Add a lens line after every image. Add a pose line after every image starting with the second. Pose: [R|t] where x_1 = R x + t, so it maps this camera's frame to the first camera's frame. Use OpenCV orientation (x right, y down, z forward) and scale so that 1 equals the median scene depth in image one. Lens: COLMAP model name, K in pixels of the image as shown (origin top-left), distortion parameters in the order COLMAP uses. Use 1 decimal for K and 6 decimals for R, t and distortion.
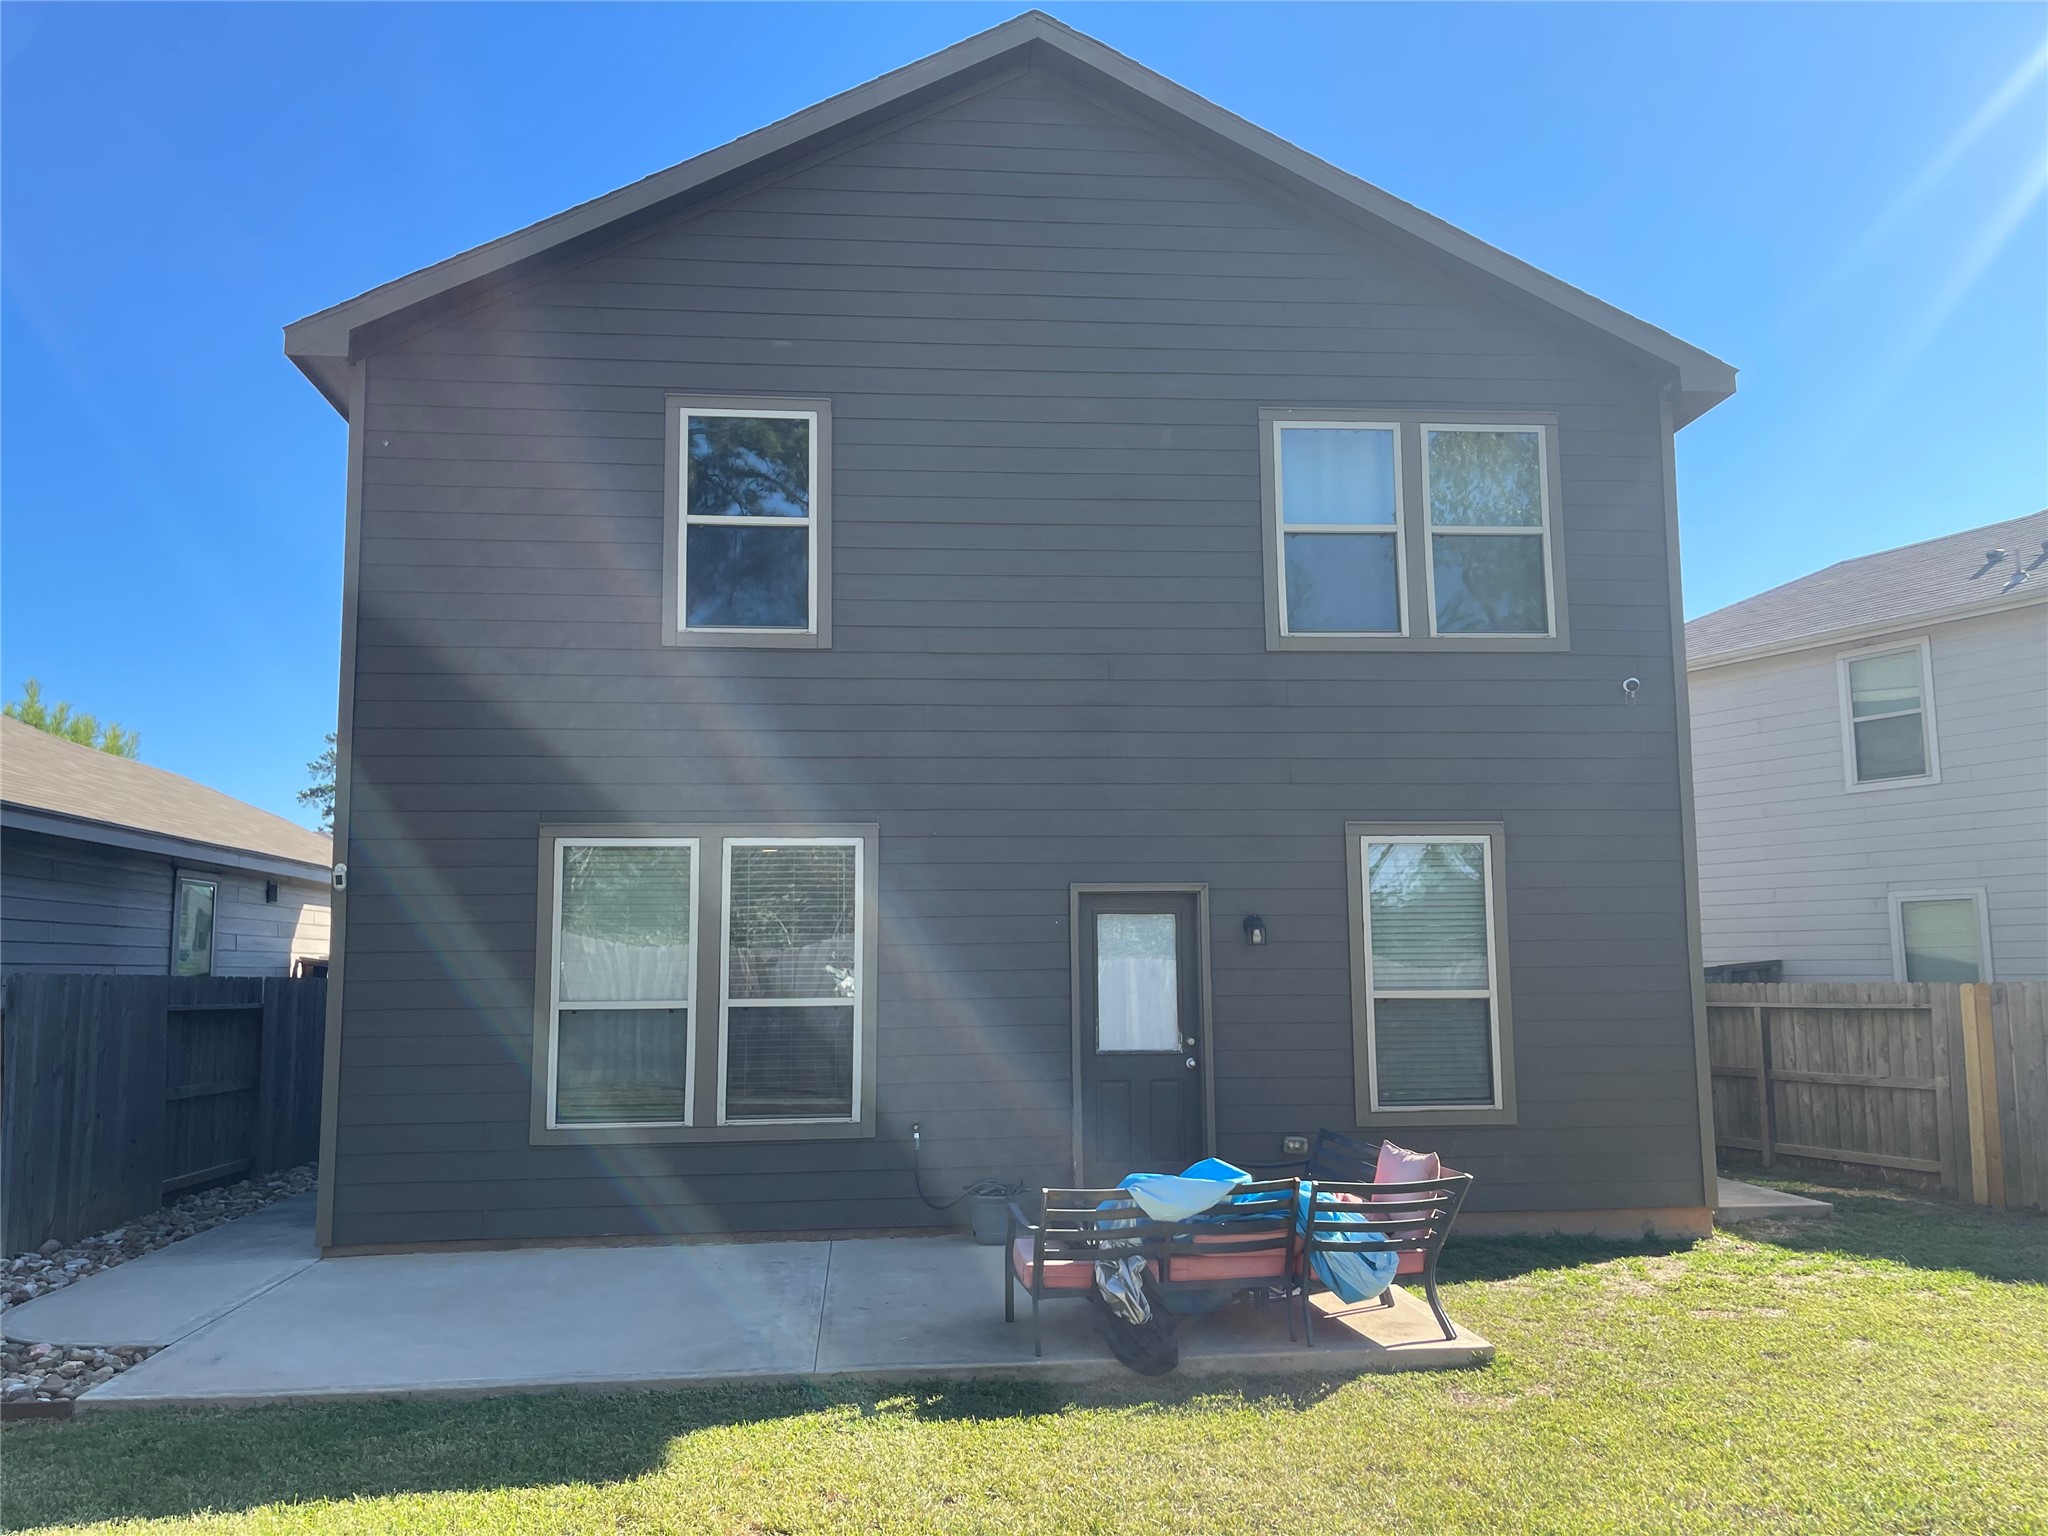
lens RADIAL K [[1547.5, 0, 1010.1], [0, 1547.5, 772.8], [0, 0, 1]] dist [0.050922, -0.040858]
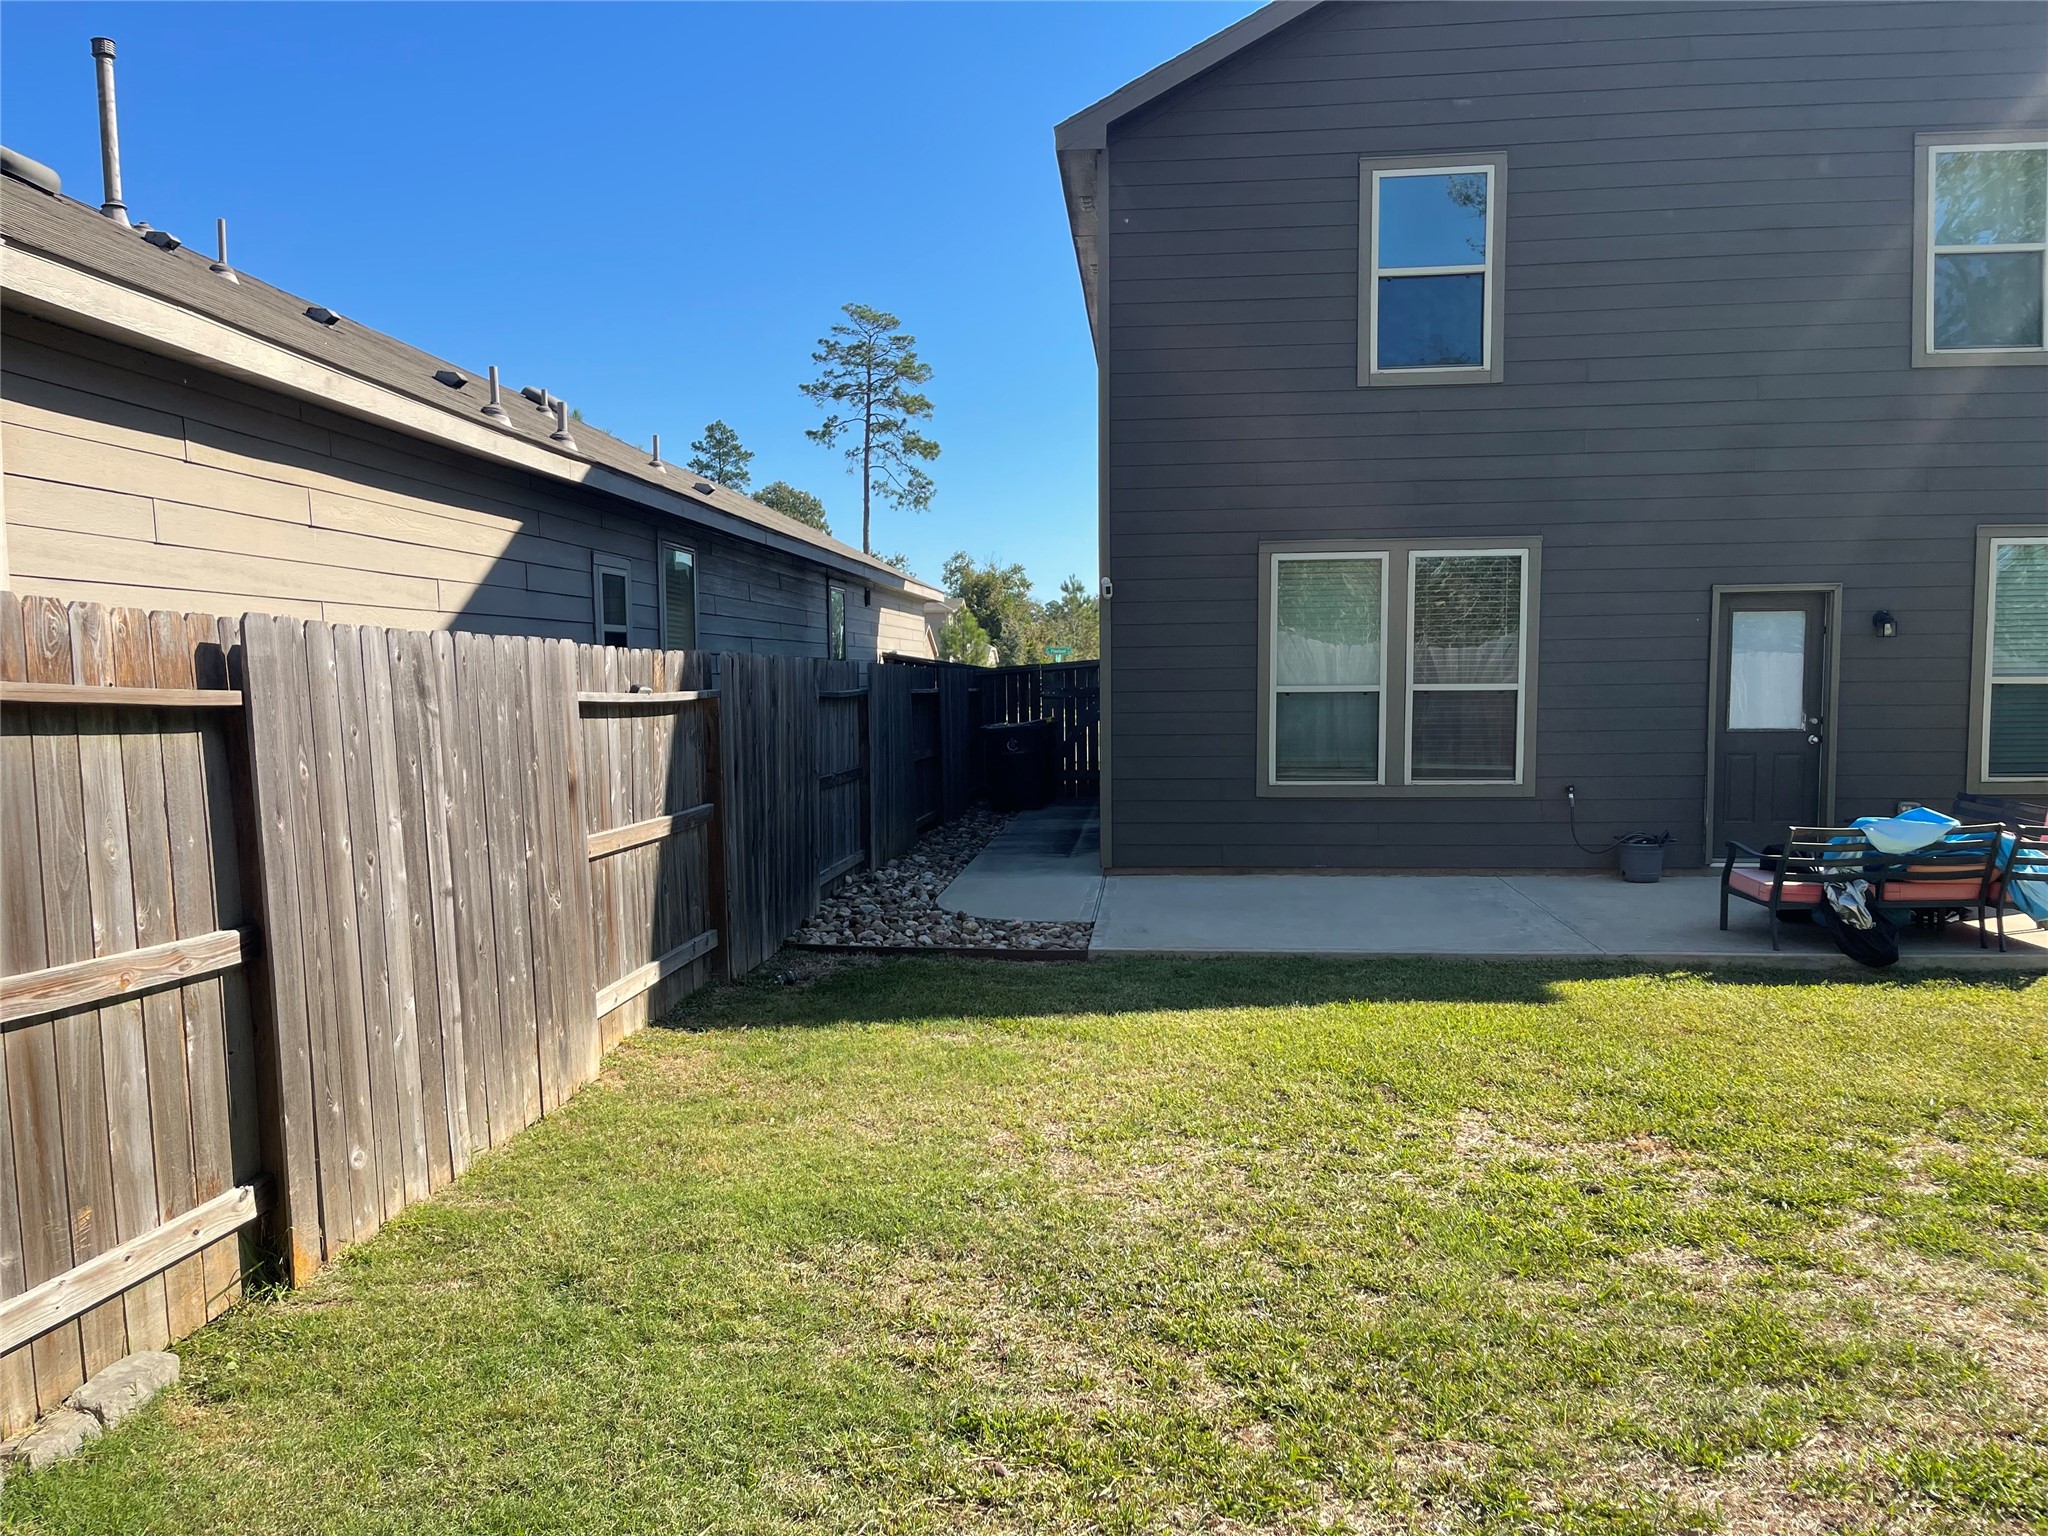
lens RADIAL K [[1547.5, 0, 1033.2], [0, 1547.5, 775.5], [0, 0, 1]] dist [0.050922, -0.040858]
pose [[0.983623, 0.012291, -0.179816, -0.258385], [0.022968, 0.980990, 0.192695, -0.026199], [0.178767, -0.193669, 0.964642, -0.248807]]
